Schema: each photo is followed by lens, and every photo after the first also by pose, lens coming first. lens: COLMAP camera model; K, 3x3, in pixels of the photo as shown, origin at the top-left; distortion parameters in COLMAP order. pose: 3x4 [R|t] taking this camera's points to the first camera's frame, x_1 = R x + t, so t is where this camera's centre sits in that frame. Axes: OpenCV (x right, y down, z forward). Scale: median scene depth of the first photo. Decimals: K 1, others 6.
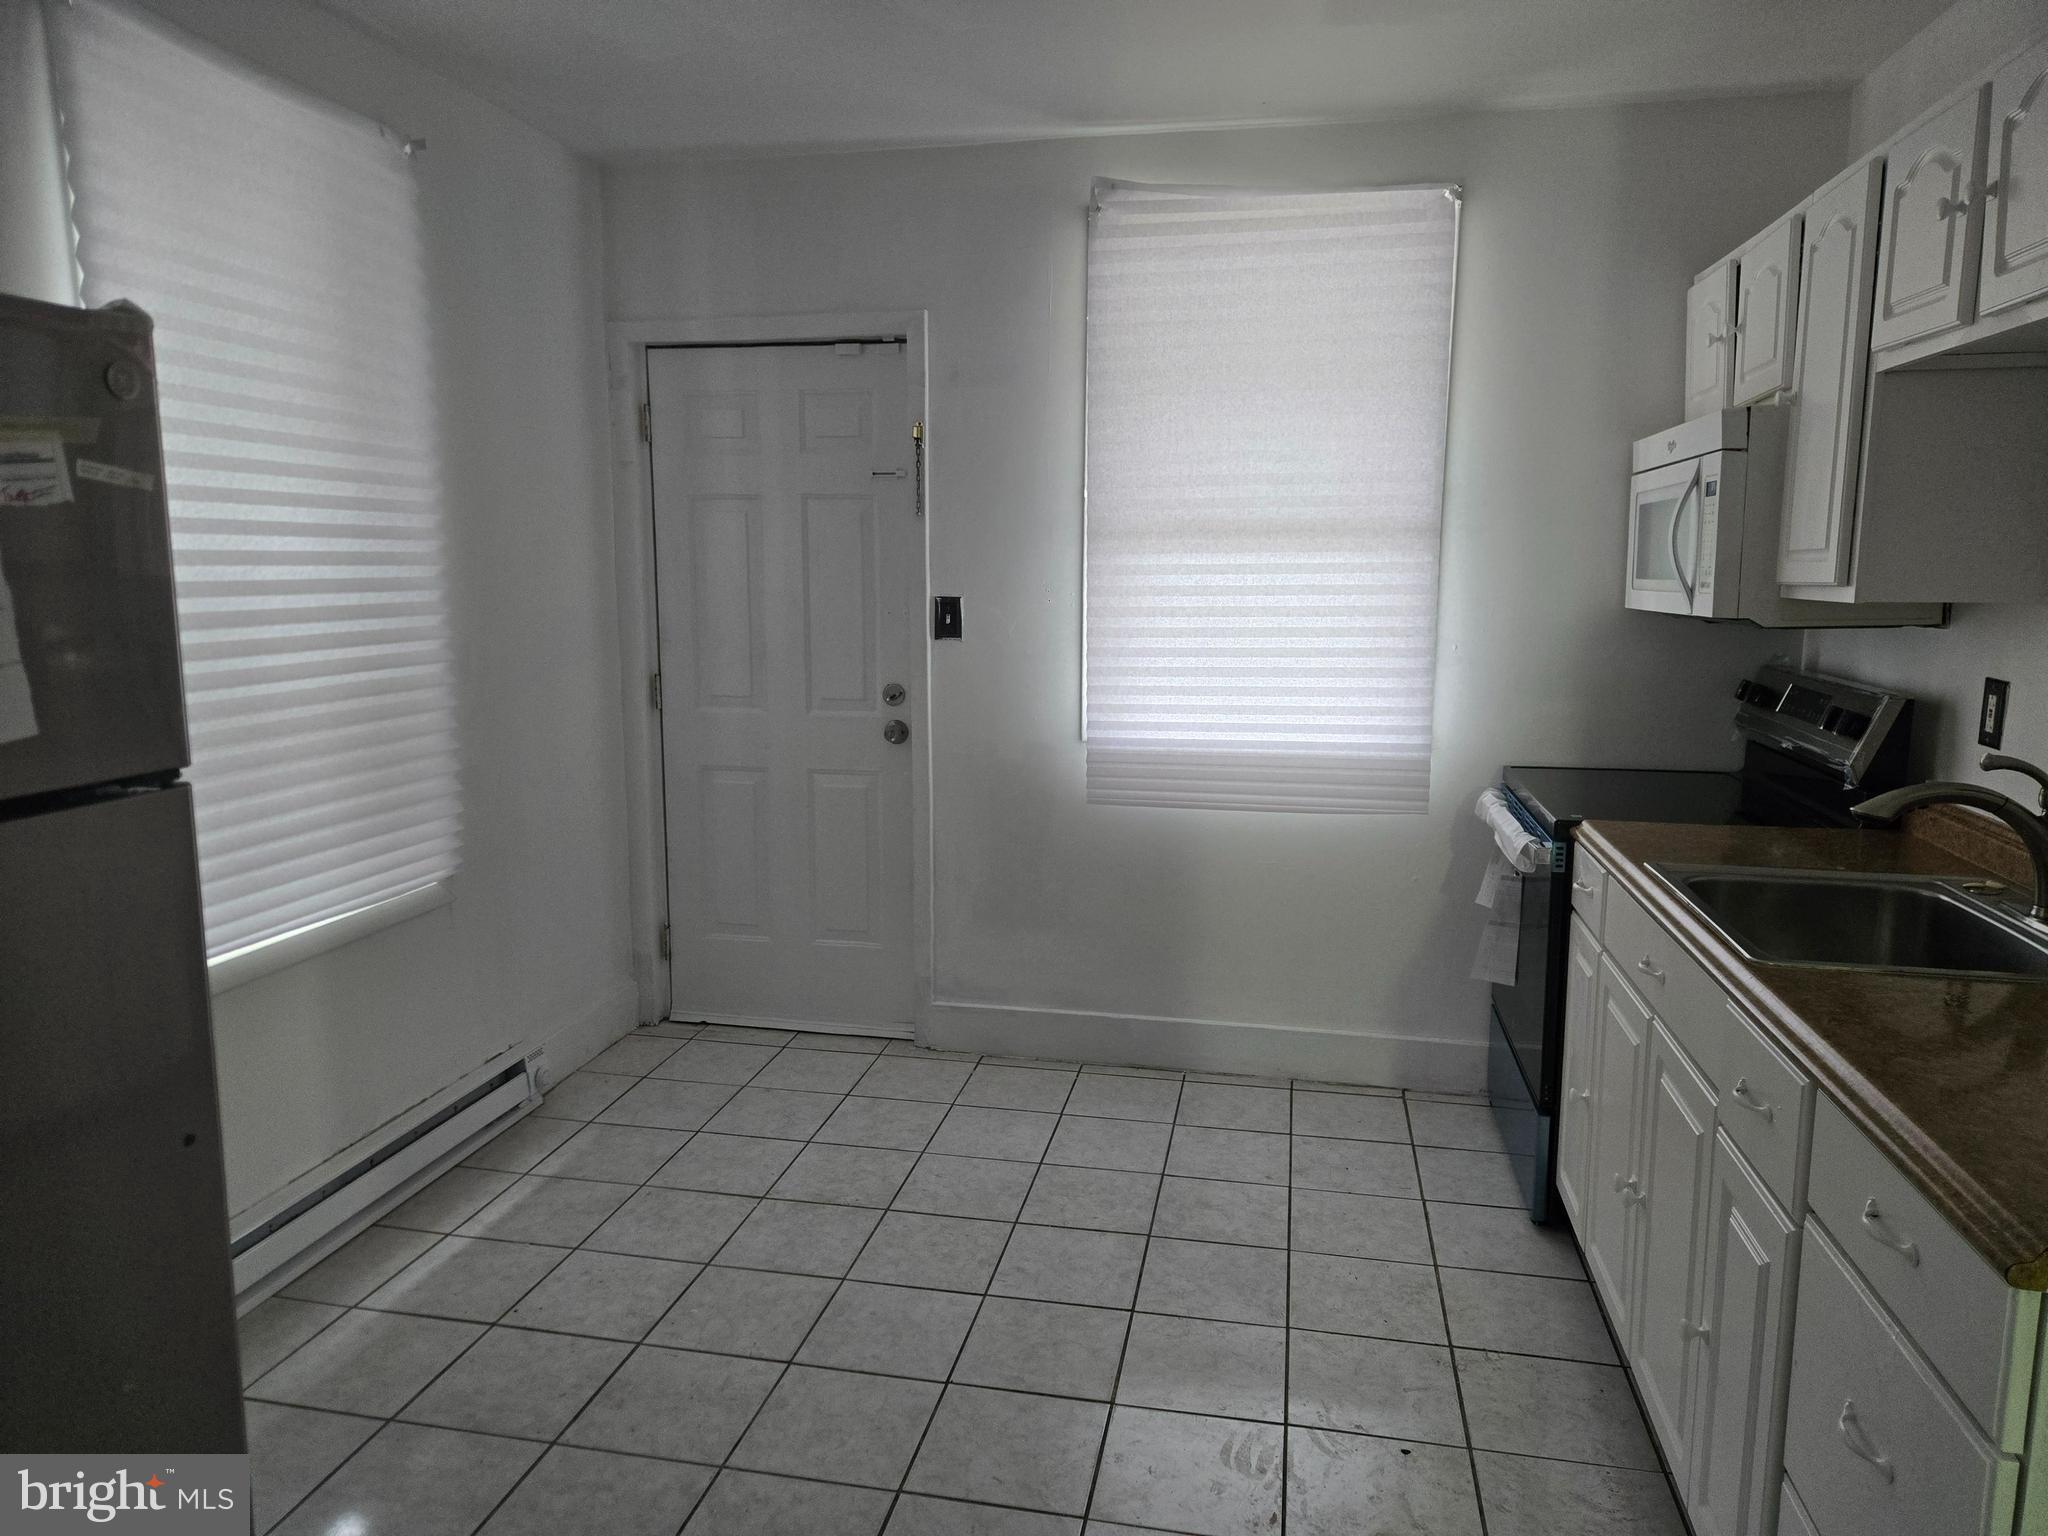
lens RADIAL K [[1365.7, 0, 1021.2], [0, 1365.7, 784.4], [0, 0, 1]] dist [0.009631, -0.002209]
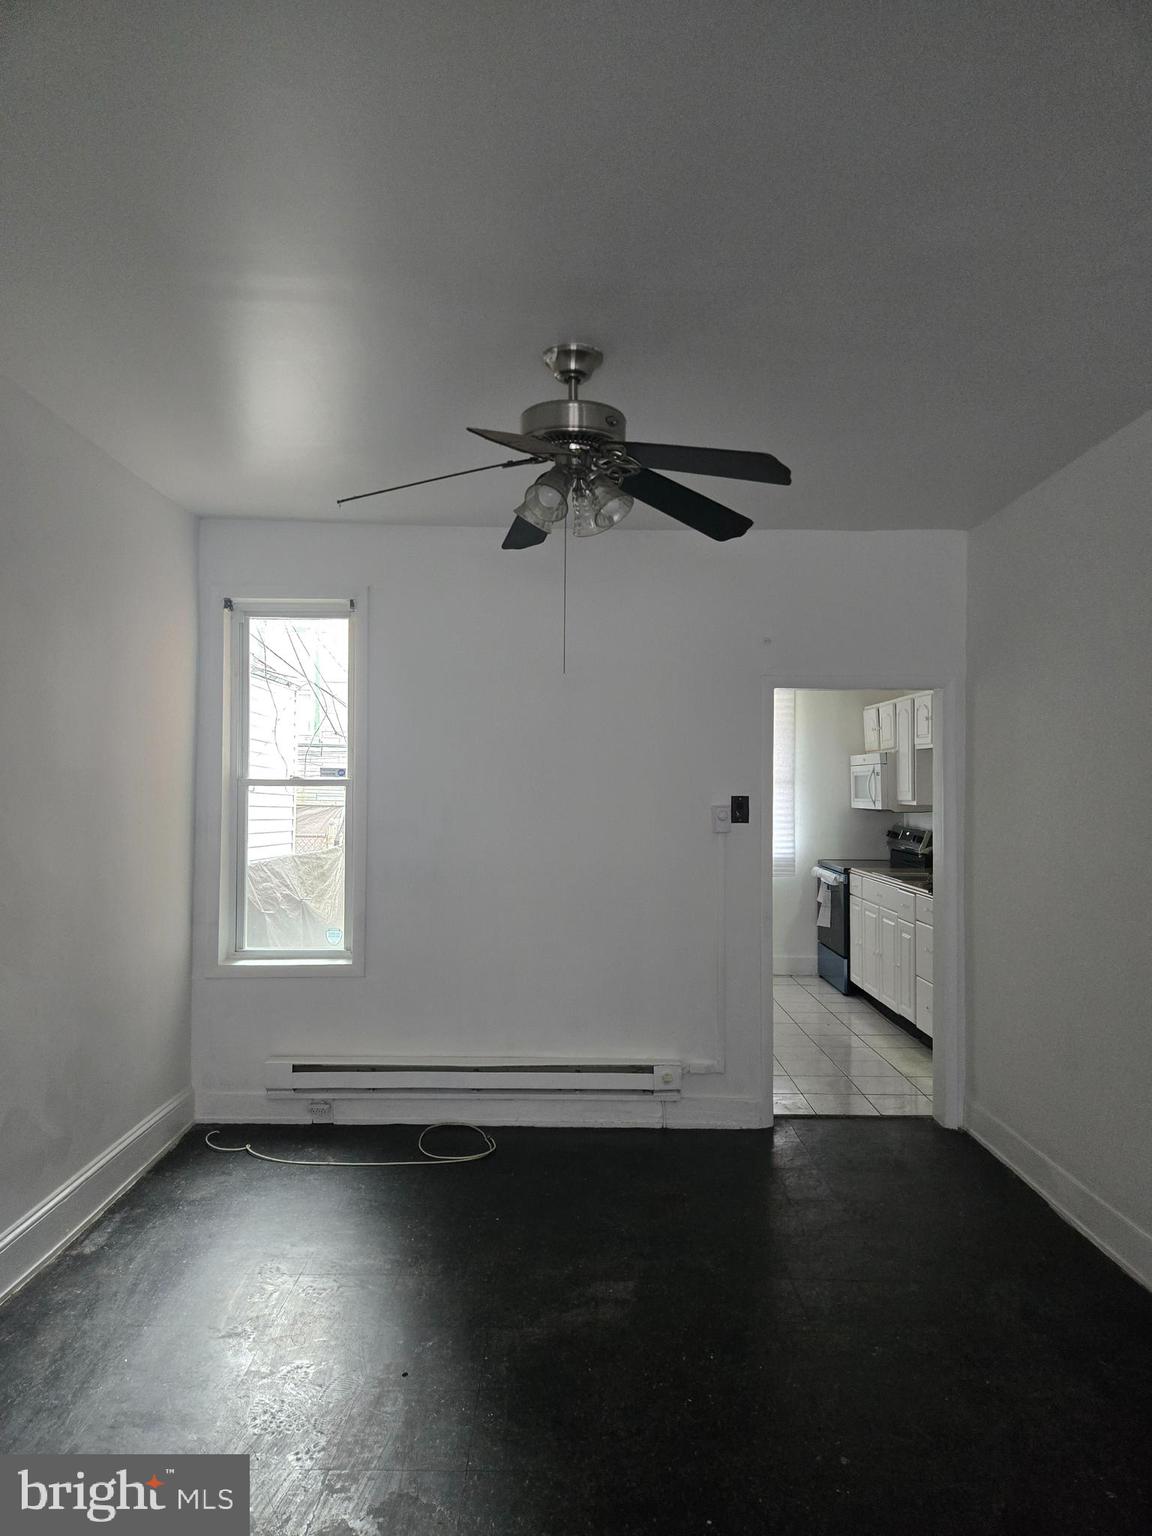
lens RADIAL K [[1024.3, 0, 569.3], [0, 1024.3, 757.9], [0, 0, 1]] dist [0.009631, -0.002209]
pose [[0.978442, 0.012450, 0.206144, -0.755598], [0.025528, 0.983234, -0.180550, 0.185868], [-0.204936, 0.181920, 0.961720, -1.279399]]
